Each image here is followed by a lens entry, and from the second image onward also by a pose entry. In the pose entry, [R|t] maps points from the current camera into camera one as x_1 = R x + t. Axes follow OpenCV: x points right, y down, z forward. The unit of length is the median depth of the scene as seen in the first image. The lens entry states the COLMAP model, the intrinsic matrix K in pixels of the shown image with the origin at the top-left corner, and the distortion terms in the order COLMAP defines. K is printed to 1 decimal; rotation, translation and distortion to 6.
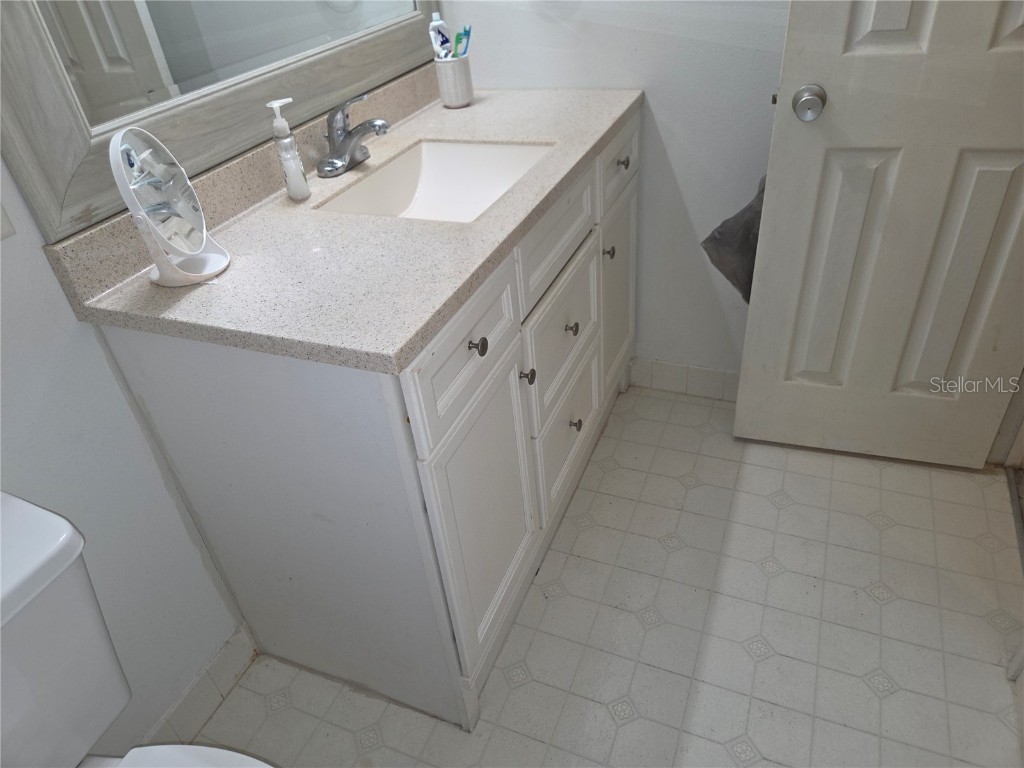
lens RADIAL K [[687.1, 0, 507.0], [0, 687.1, 382.5], [0, 0, 1]] dist [0.070660, -0.067115]
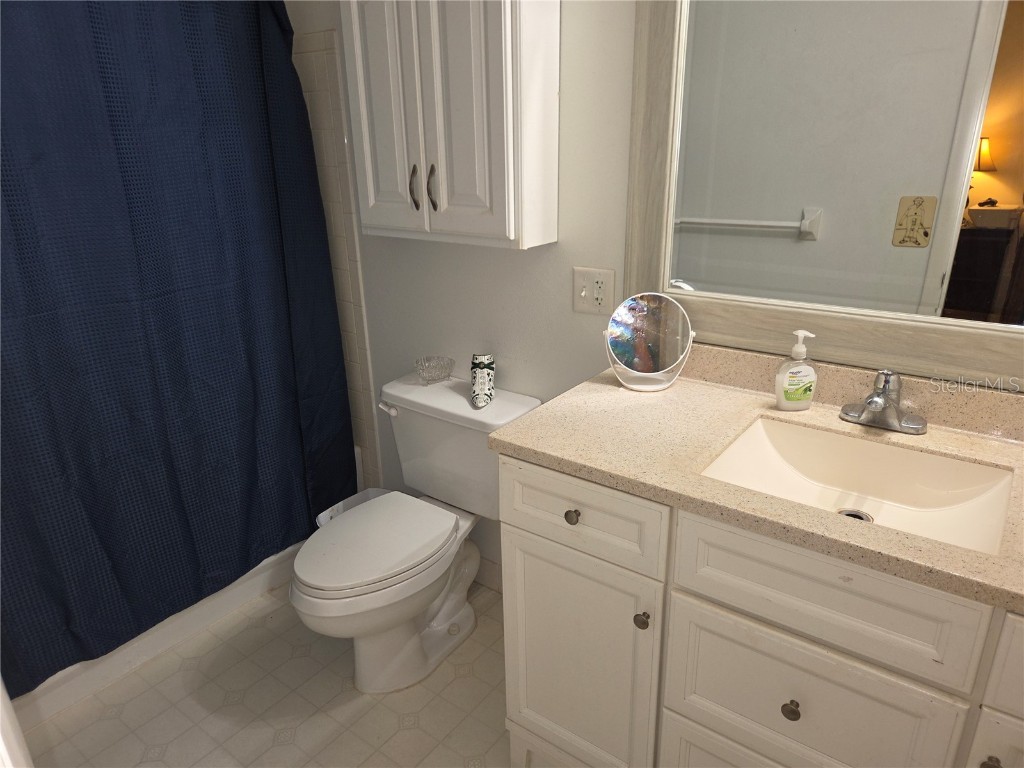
lens RADIAL K [[687.1, 0, 502.5], [0, 687.1, 391.5], [0, 0, 1]] dist [0.070660, -0.067115]
pose [[-0.233988, 0.439449, -0.867257, 0.812187], [-0.523809, 0.694507, 0.493239, -0.632853], [0.819069, 0.569689, 0.067681, 0.566083]]
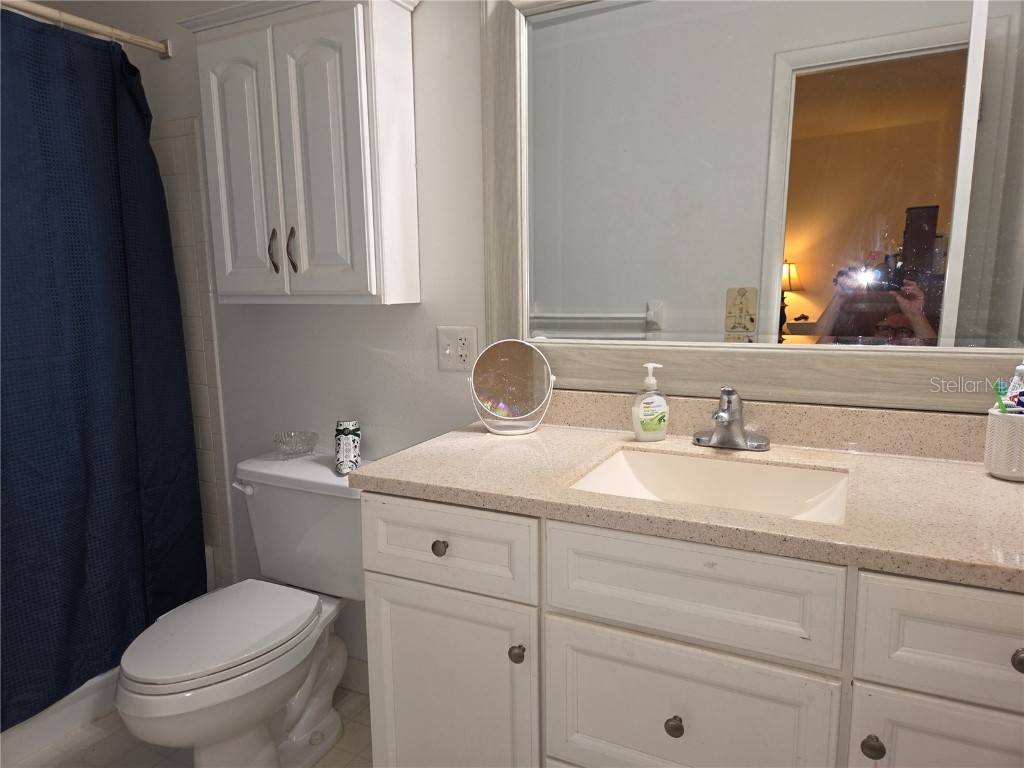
lens RADIAL K [[687.1, 0, 495.7], [0, 687.1, 391.5], [0, 0, 1]] dist [0.070660, -0.067115]
pose [[-0.067414, 0.260203, -0.963198, 0.851544], [-0.559541, 0.789428, 0.252422, -0.510940], [0.826056, 0.555965, 0.092376, 0.682125]]
